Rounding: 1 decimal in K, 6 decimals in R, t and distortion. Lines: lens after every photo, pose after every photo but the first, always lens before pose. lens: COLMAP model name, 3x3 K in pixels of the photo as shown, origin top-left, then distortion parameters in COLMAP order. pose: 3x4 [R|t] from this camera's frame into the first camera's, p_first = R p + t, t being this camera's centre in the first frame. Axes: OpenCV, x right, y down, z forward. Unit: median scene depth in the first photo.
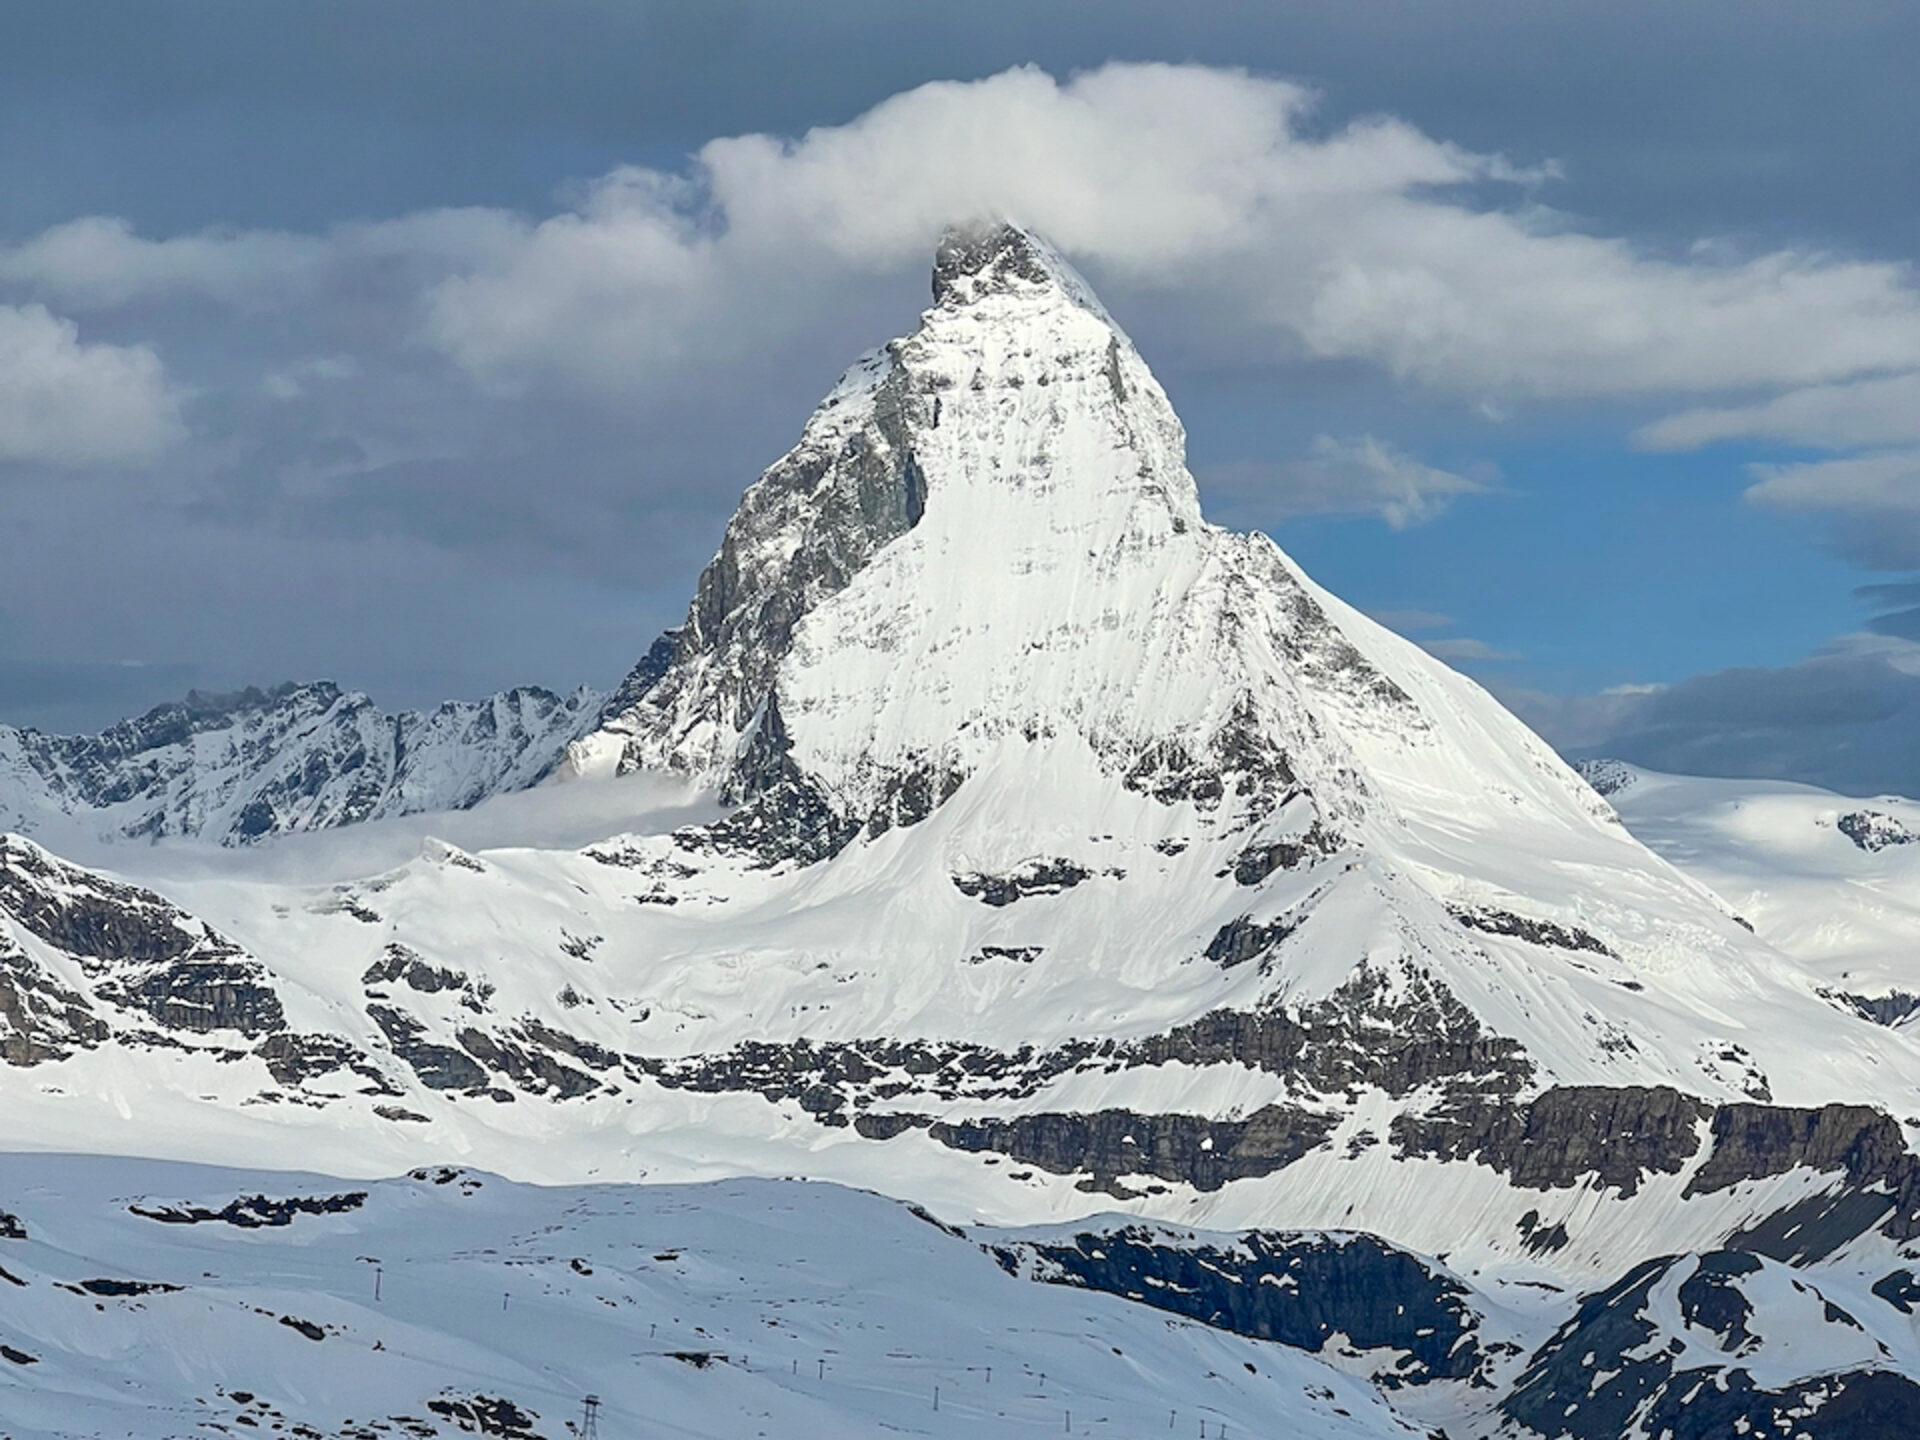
lens RADIAL K [[5817.4, 0, 1009.7], [0, 5817.4, 725.1], [0, 0, 1]] dist [-0.630788, 19.259357]
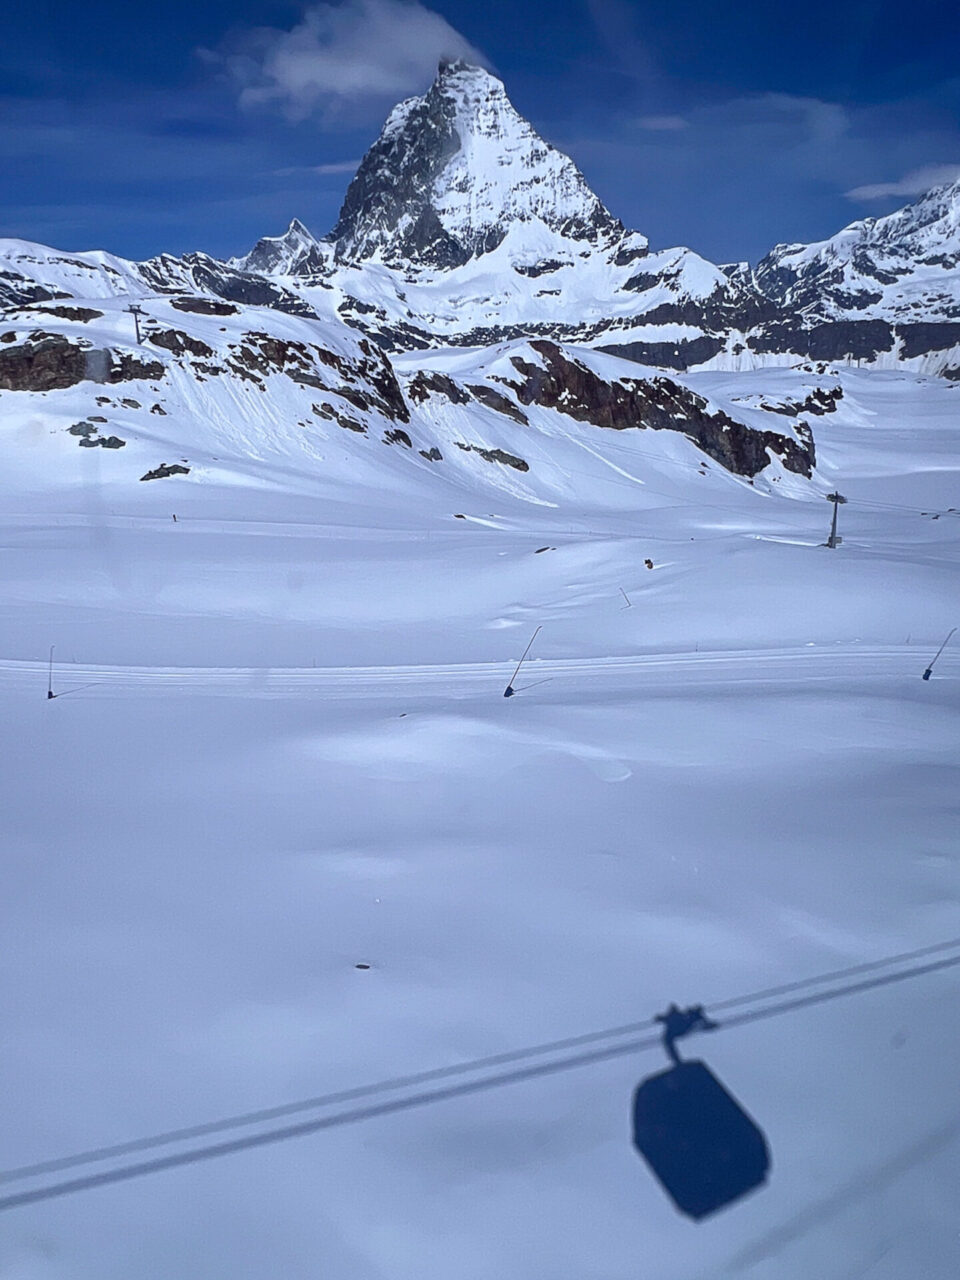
lens RADIAL K [[830.7, 0, 480.0], [0, 830.7, 640.0], [0, 0, 1]] dist [-0.003379, -0.001056]
pose [[0.950842, -0.148540, 0.271726, -0.180278], [0.036092, 0.924629, 0.379156, 0.042724], [-0.307565, -0.350710, 0.884537, 0.593750]]
